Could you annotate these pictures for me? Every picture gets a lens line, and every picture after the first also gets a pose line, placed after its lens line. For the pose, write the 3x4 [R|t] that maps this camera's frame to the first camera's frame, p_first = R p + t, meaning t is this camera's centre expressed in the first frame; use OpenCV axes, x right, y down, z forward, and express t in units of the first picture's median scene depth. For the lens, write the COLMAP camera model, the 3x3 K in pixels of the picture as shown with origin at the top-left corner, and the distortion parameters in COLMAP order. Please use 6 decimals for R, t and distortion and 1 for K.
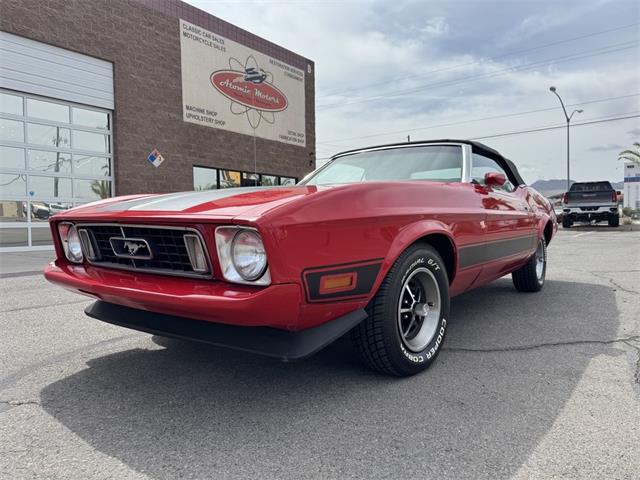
lens RADIAL K [[456.2, 0, 320.4], [0, 456.2, 241.2], [0, 0, 1]] dist [0.035866, -0.044047]
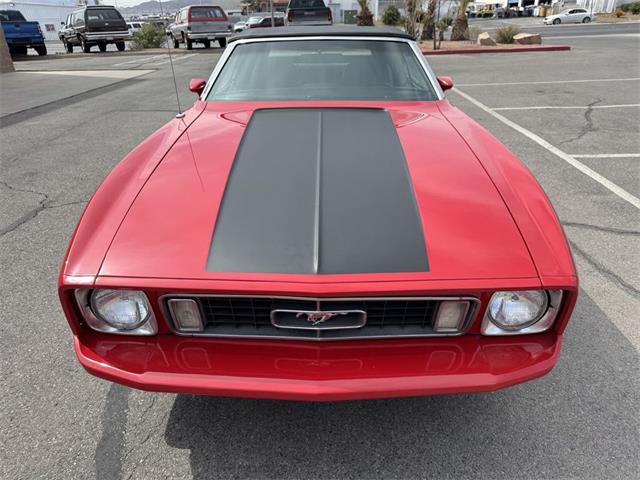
lens RADIAL K [[458.9, 0, 323.5], [0, 458.9, 244.4], [0, 0, 1]] dist [0.002352, -0.004065]
pose [[0.805840, -0.261346, 0.531338, -0.185455], [0.032613, 0.915555, 0.400867, -0.091149], [-0.591235, -0.305706, 0.746314, 0.124955]]
